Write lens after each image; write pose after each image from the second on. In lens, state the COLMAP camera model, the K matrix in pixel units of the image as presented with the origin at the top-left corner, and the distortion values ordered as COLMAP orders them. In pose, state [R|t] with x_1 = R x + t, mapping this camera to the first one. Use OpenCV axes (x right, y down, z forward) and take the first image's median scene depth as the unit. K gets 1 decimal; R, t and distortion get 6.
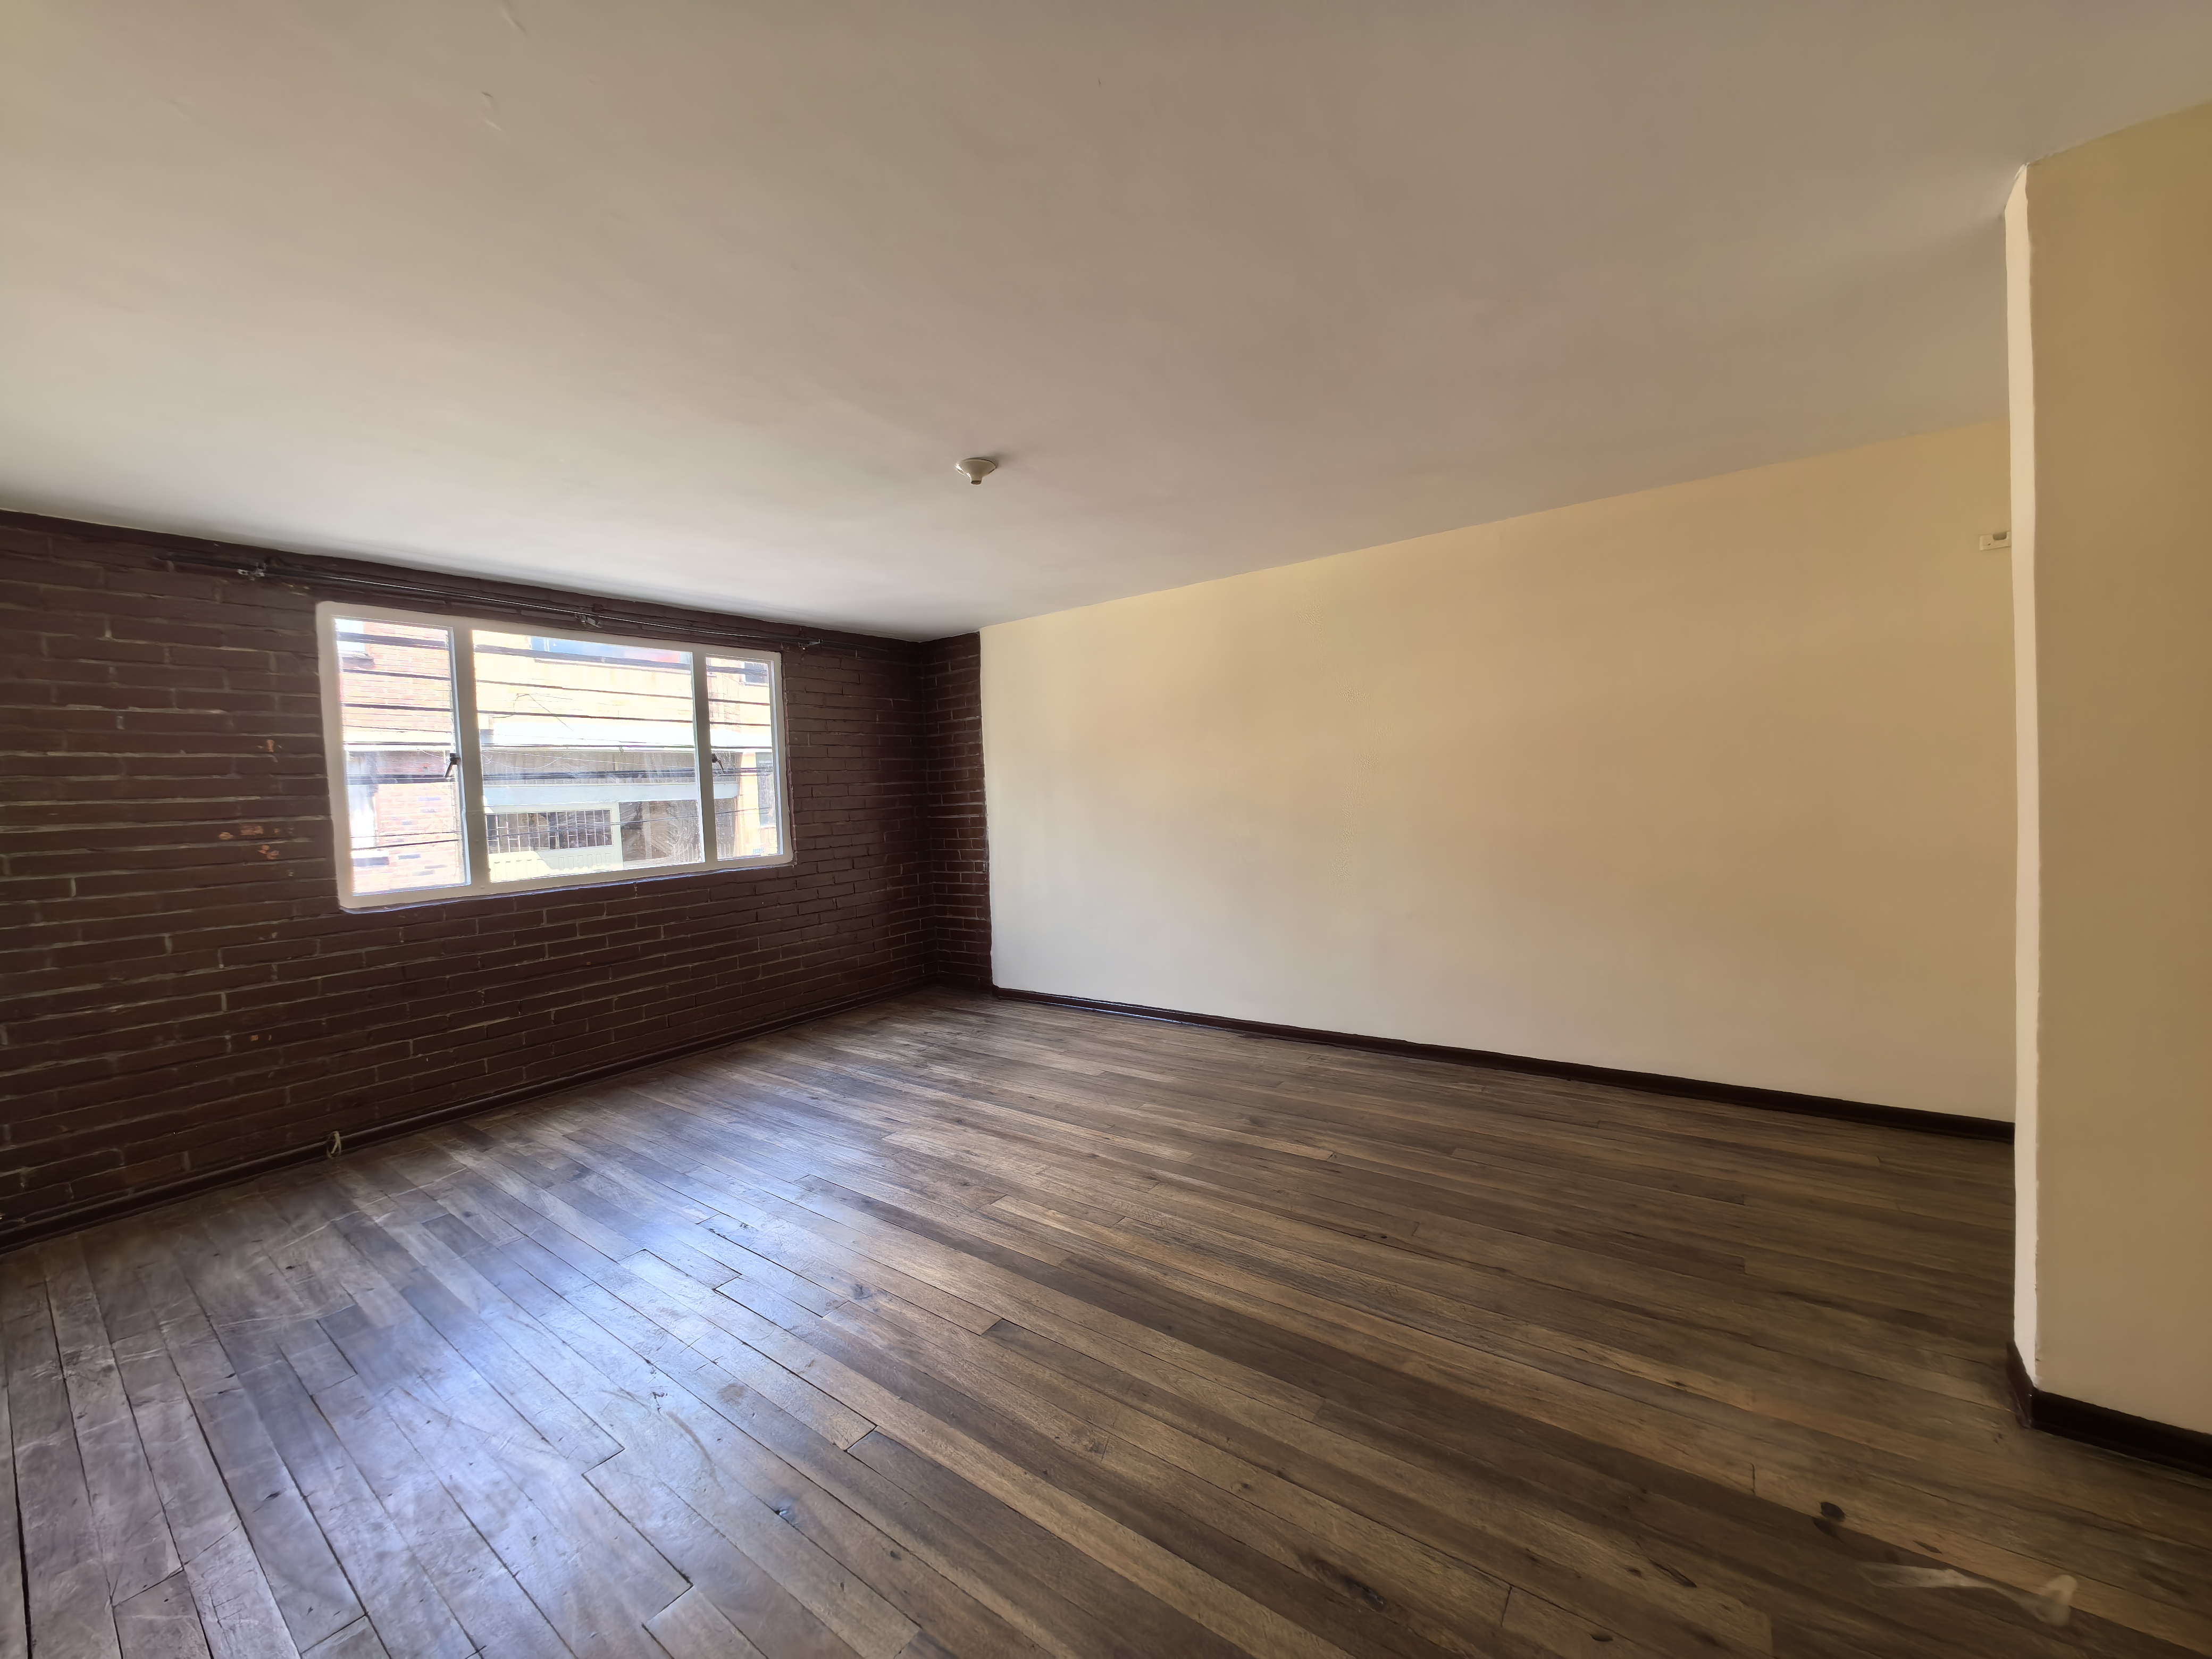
lens RADIAL K [[835.0, 0, 1095.5], [0, 835.0, 830.3], [0, 0, 1]] dist [-0.002240, -0.001215]
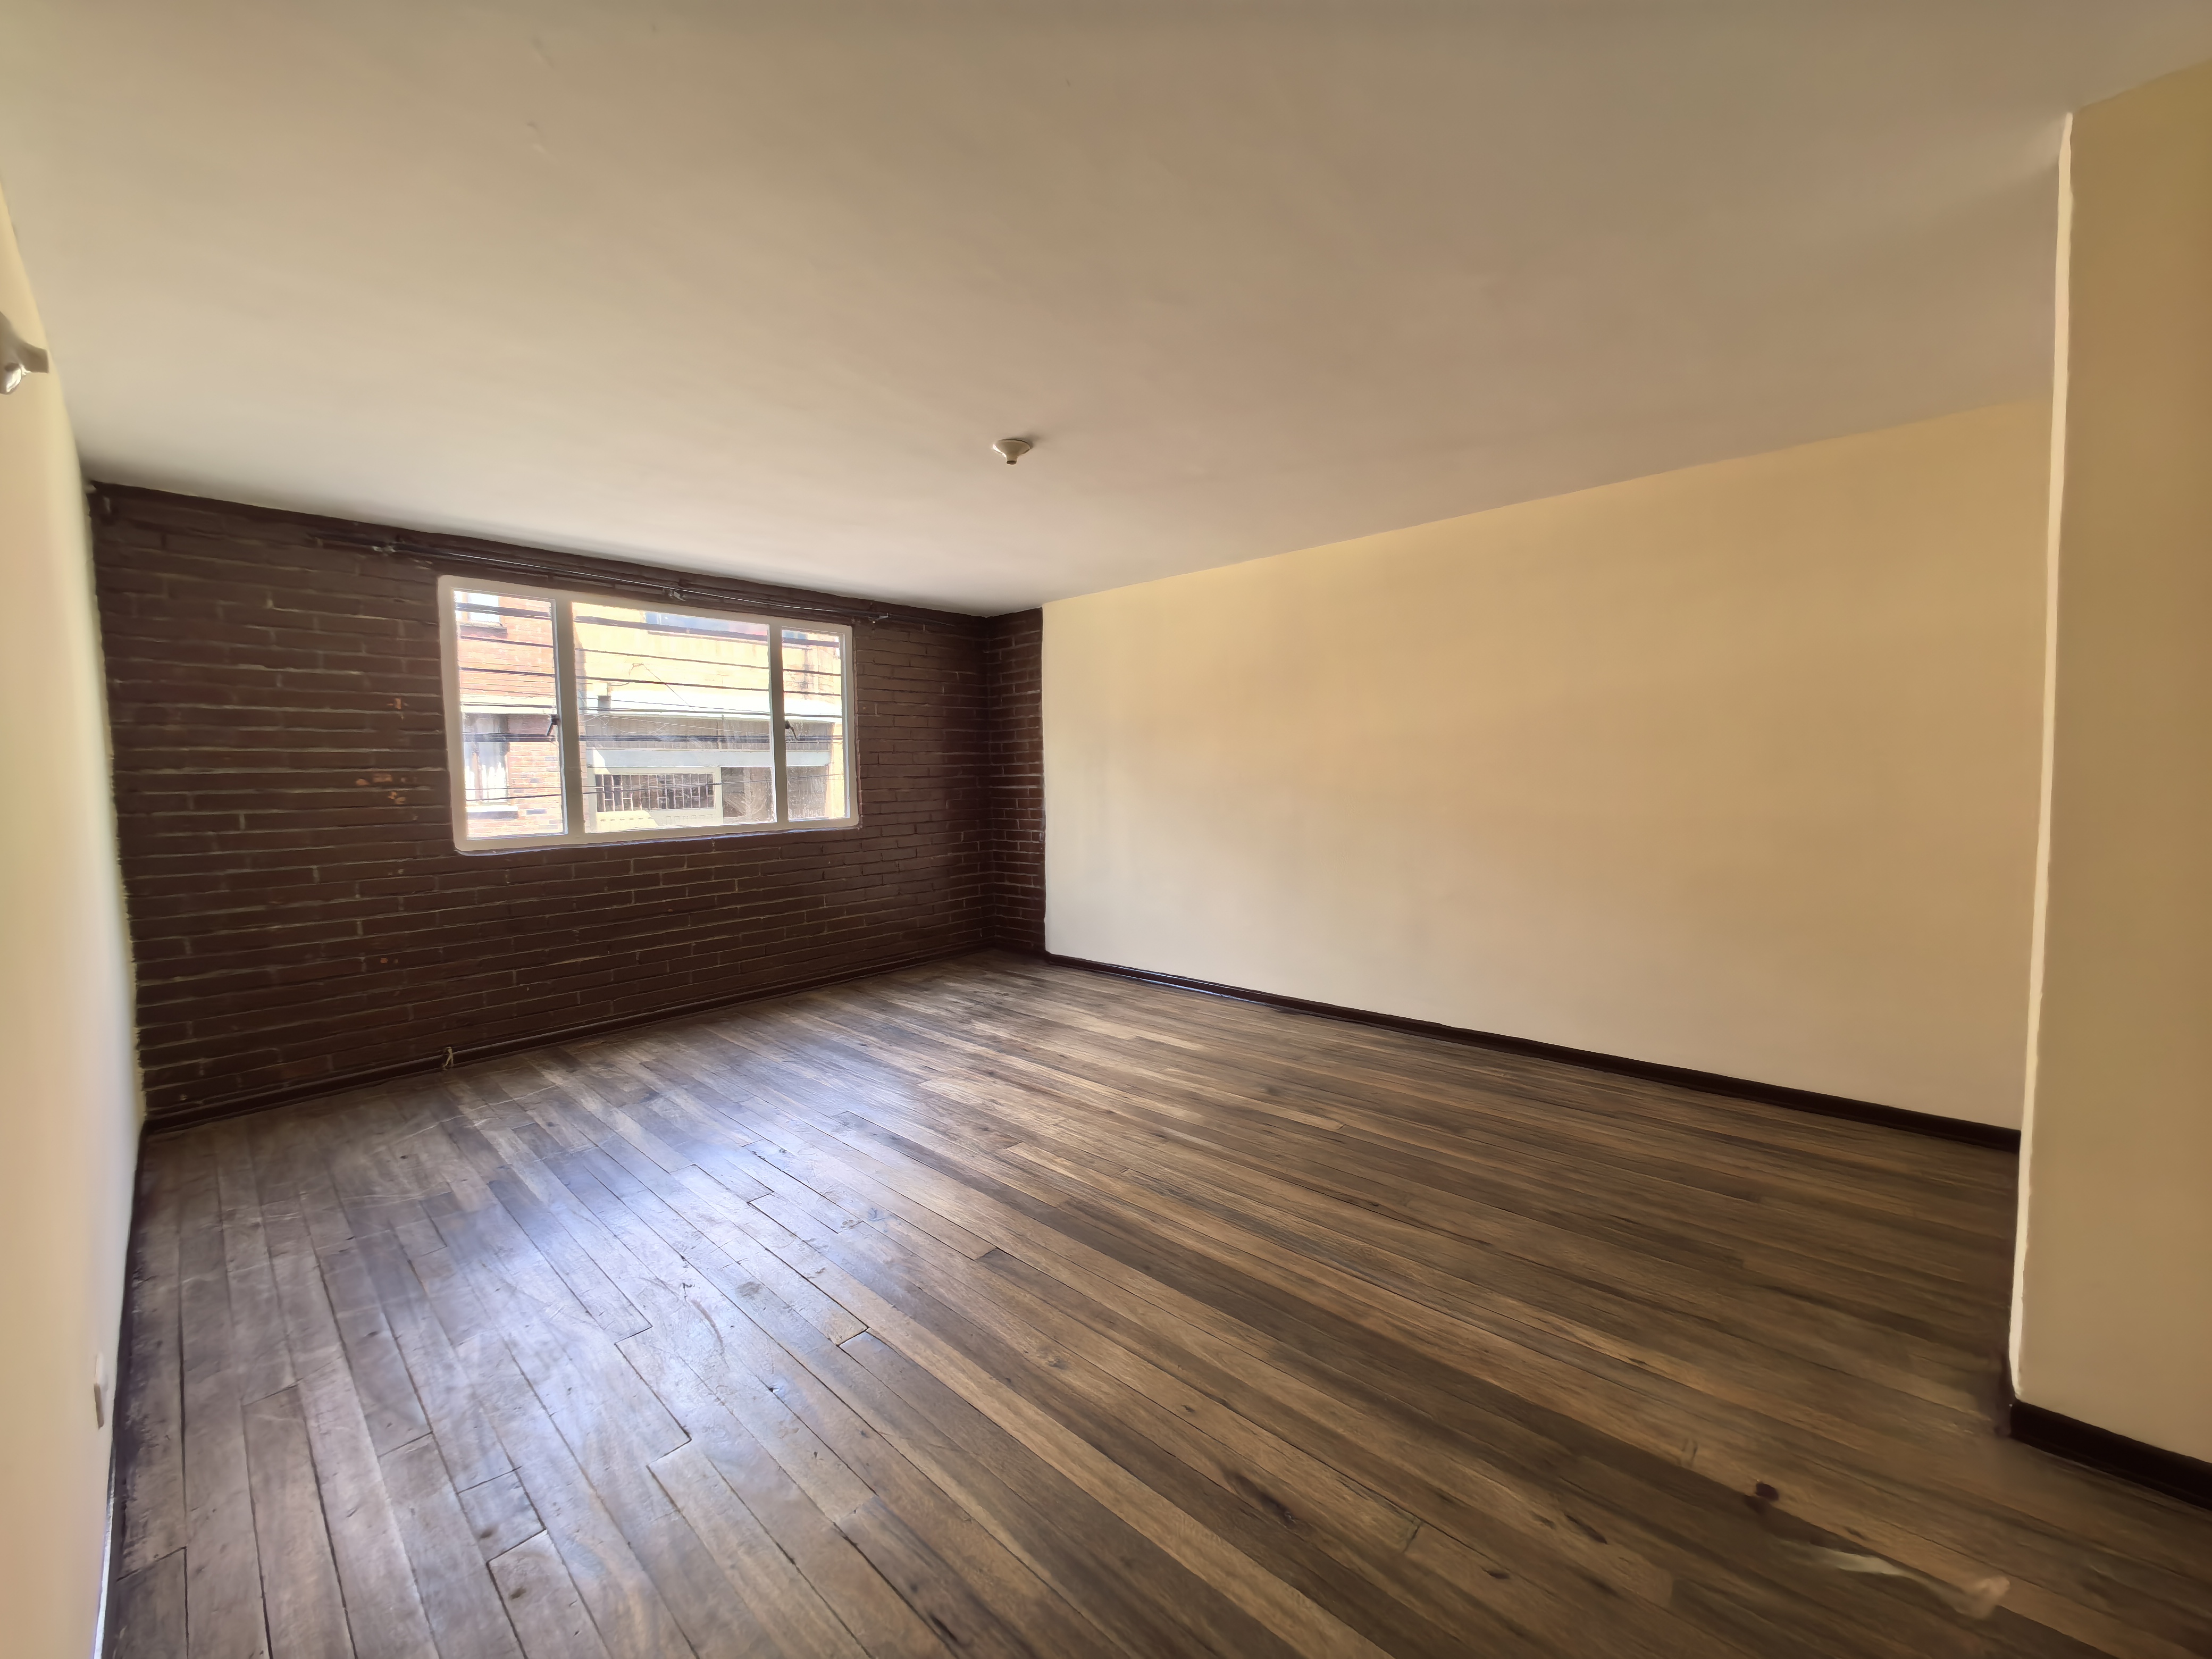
lens RADIAL K [[835.0, 0, 1100.3], [0, 835.0, 829.5], [0, 0, 1]] dist [-0.002240, -0.001215]
pose [[0.993980, 0.034073, -0.104125, 0.102998], [-0.031595, 0.999179, 0.025352, 0.013563], [0.104904, -0.021910, 0.994241, -0.039440]]
